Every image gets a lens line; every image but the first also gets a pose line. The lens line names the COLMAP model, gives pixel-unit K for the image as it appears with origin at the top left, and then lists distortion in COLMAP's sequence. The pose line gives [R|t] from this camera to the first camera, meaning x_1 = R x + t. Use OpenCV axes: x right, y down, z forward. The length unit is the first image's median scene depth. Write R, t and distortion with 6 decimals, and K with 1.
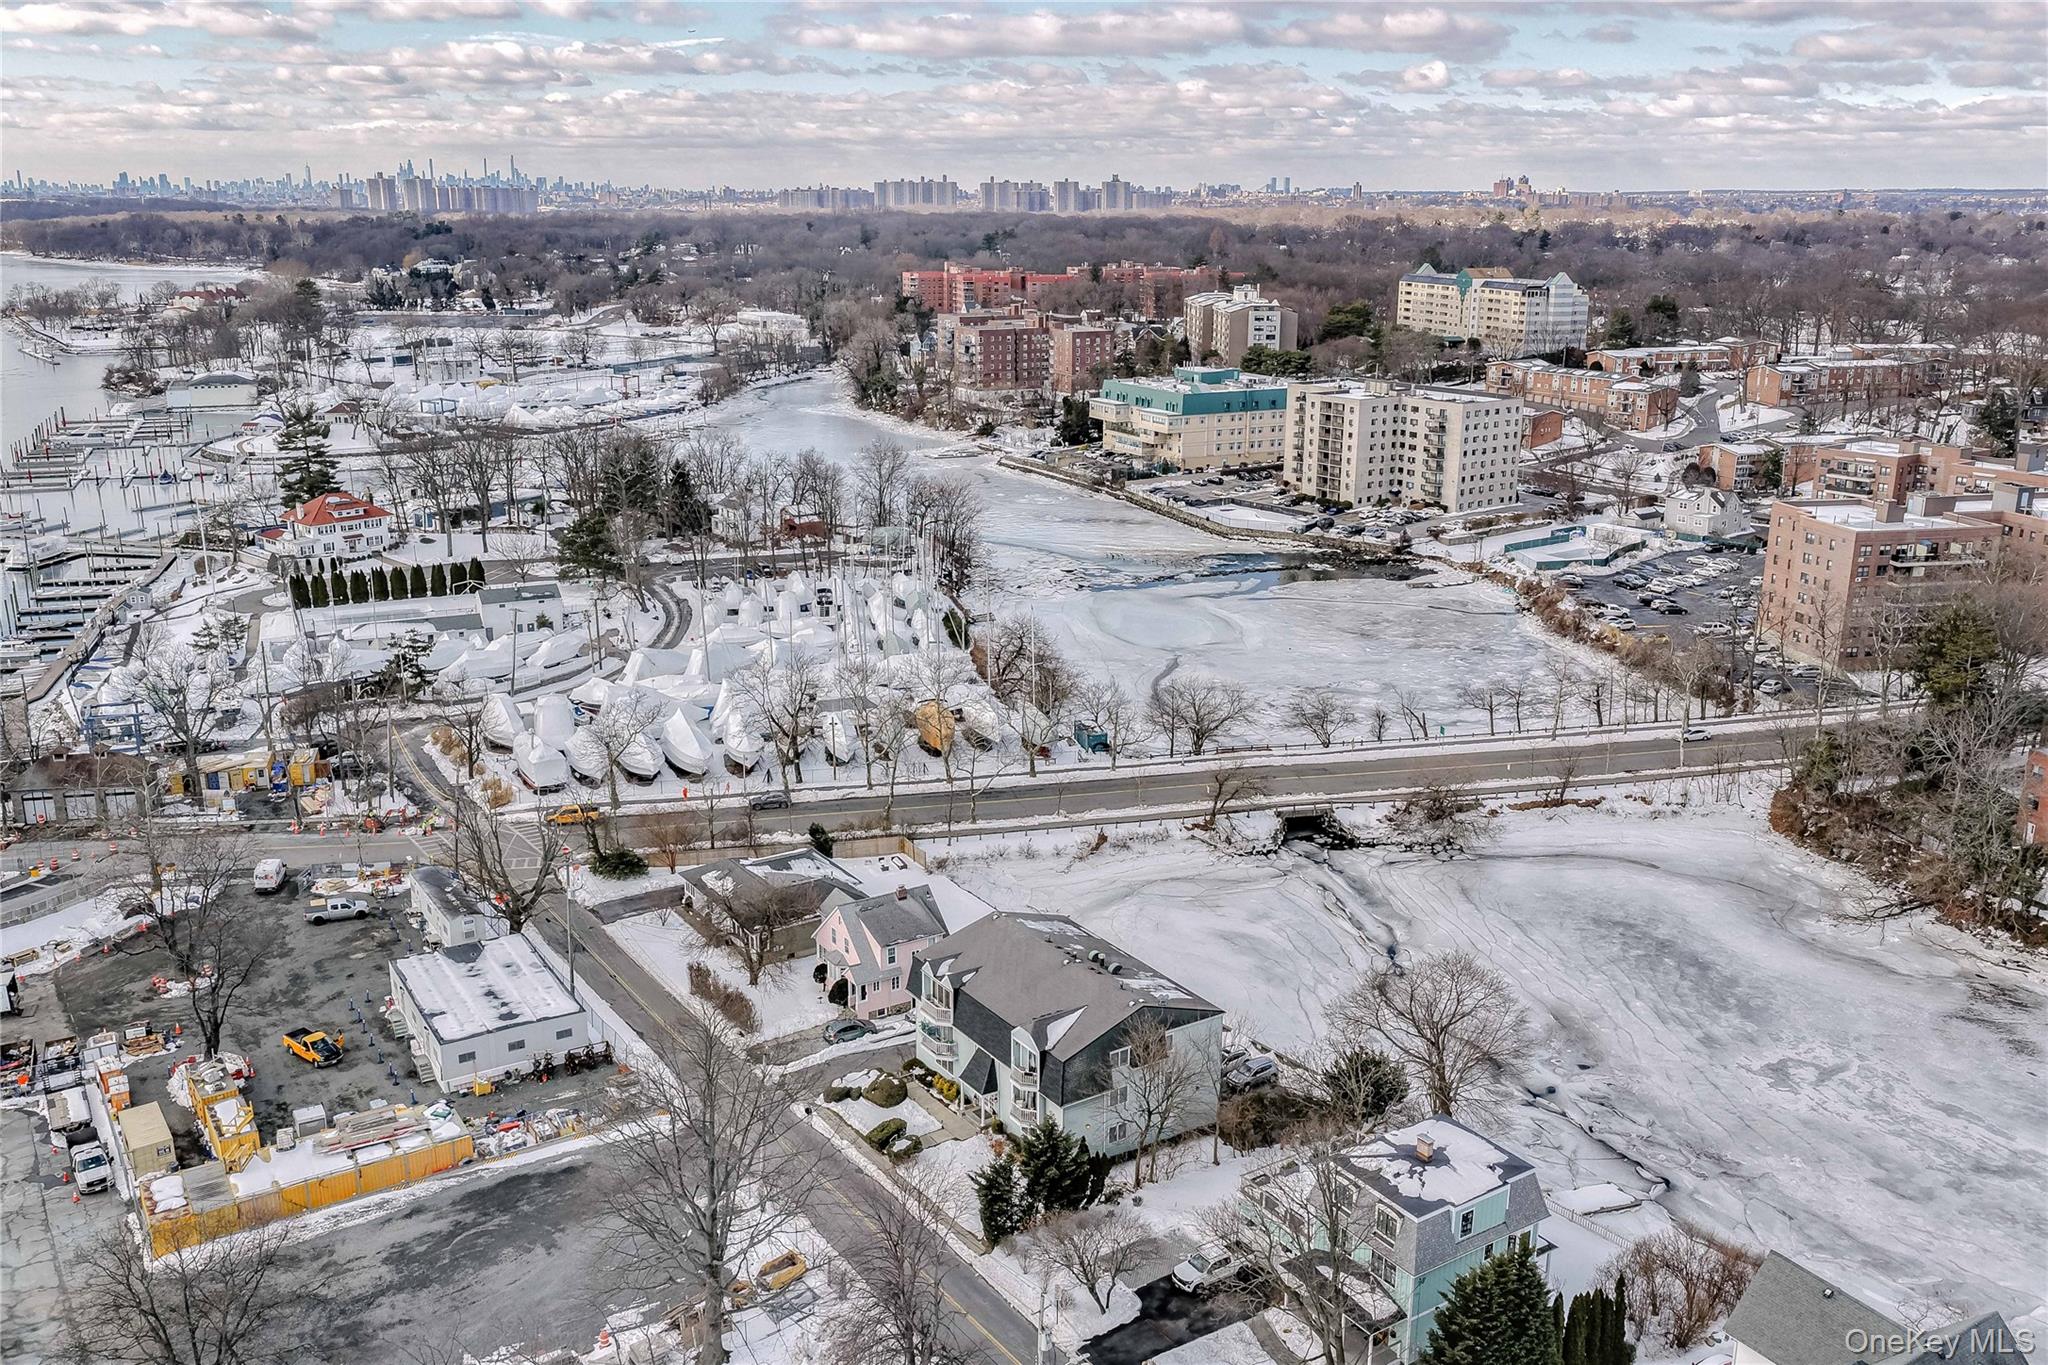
lens RADIAL K [[1701.3, 0, 1024.0], [0, 1701.3, 682.5], [0, 0, 1]] dist [0.004916, 0.011532]
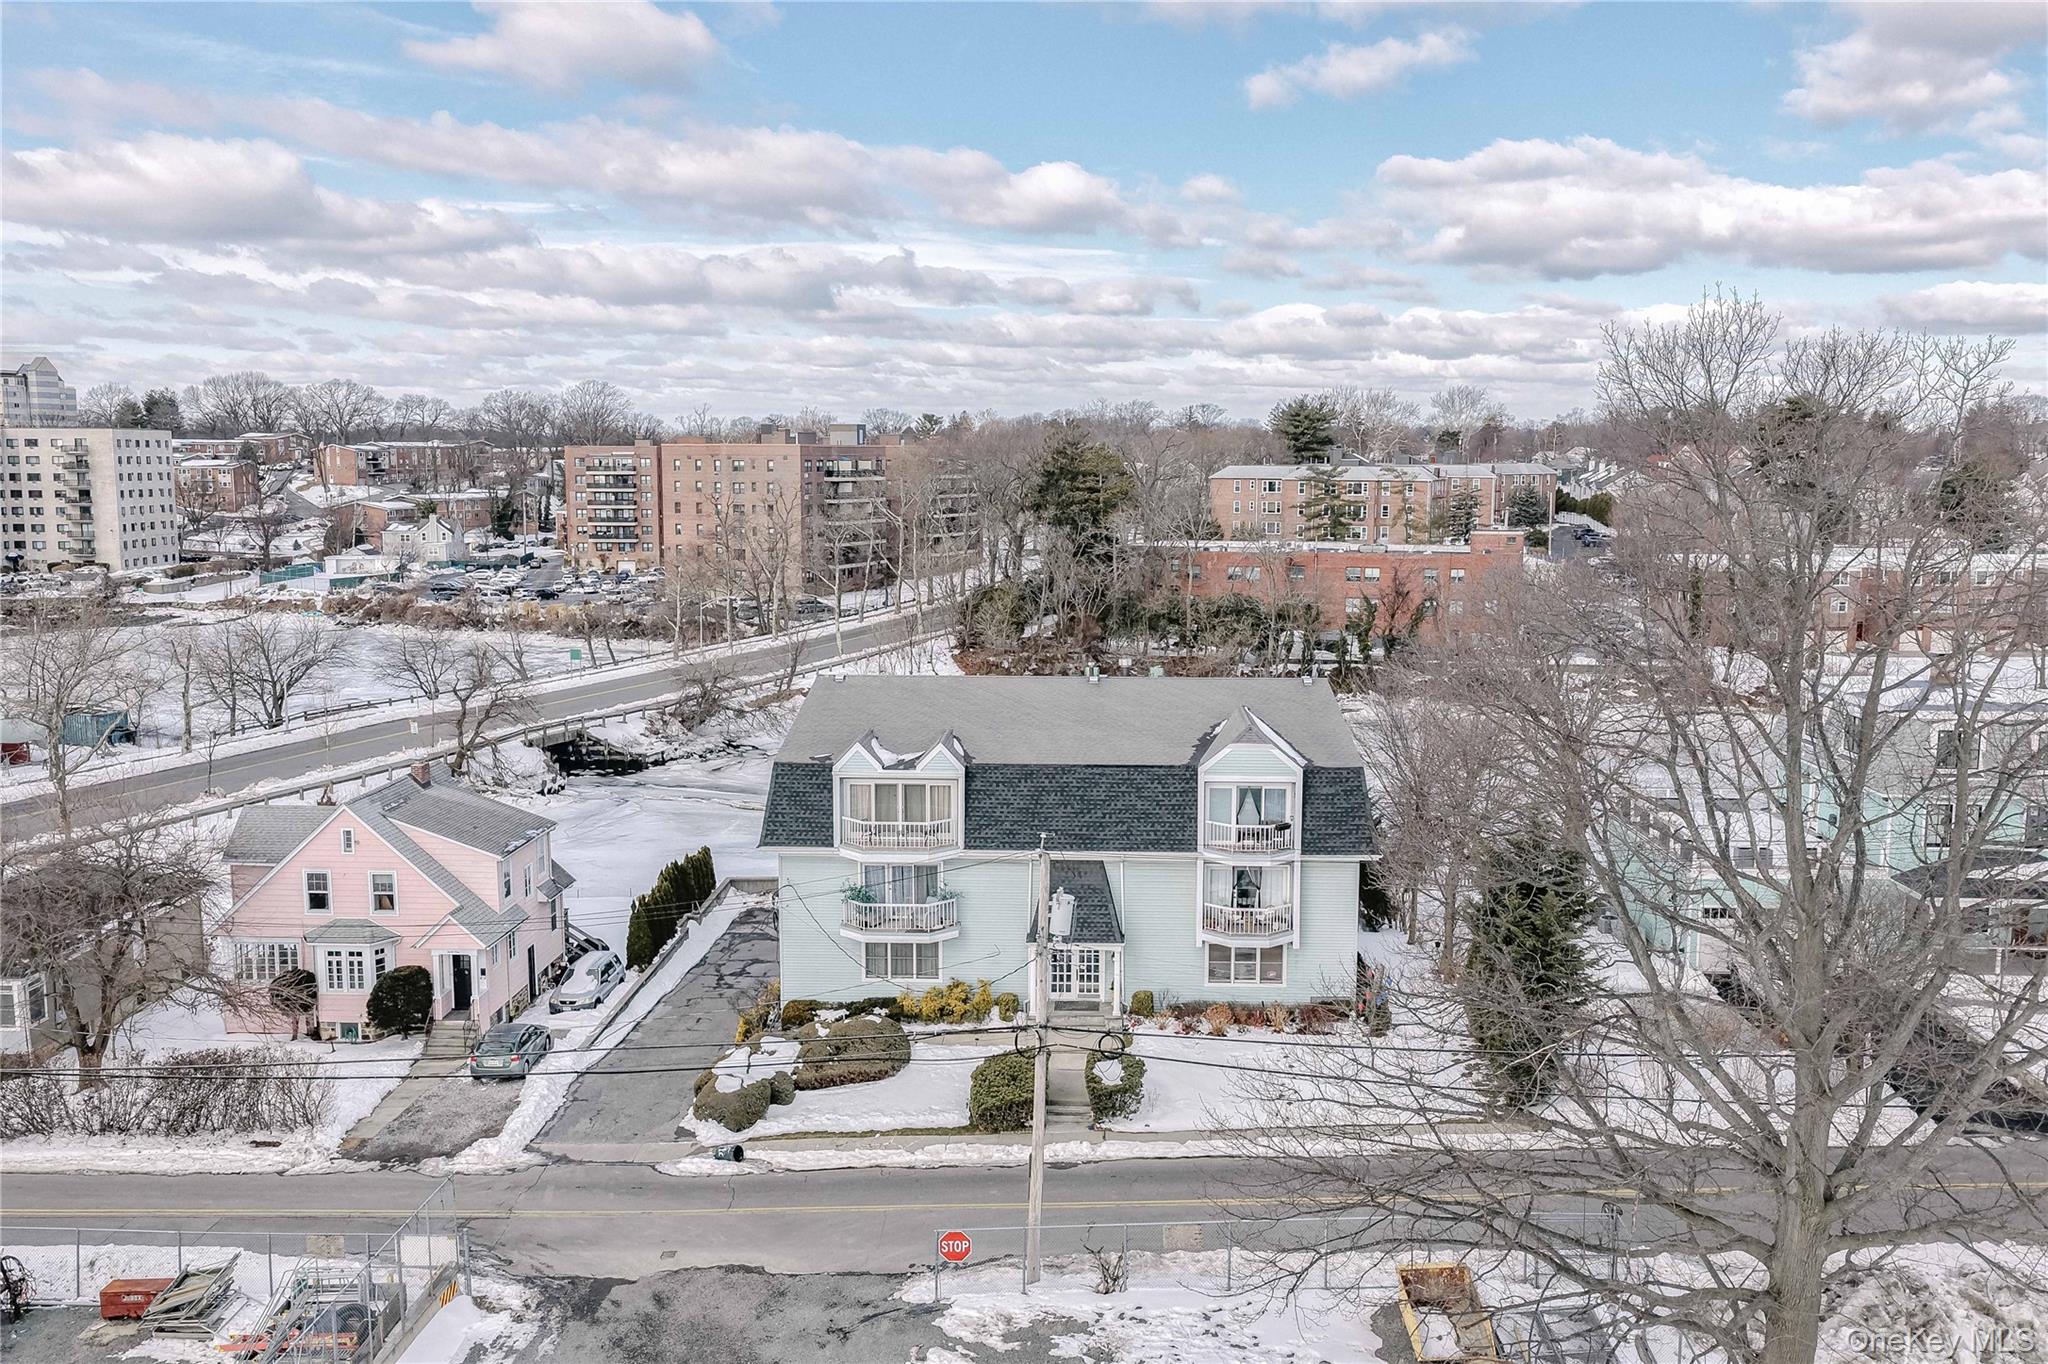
lens RADIAL K [[1701.3, 0, 1024.0], [0, 1701.3, 682.0], [0, 0, 1]] dist [0.004916, 0.011532]
pose [[0.578035, -0.109524, 0.808629, -0.136097], [0.221671, 0.974763, -0.026431, 0.058395], [-0.785327, 0.194528, 0.587725, 0.238650]]
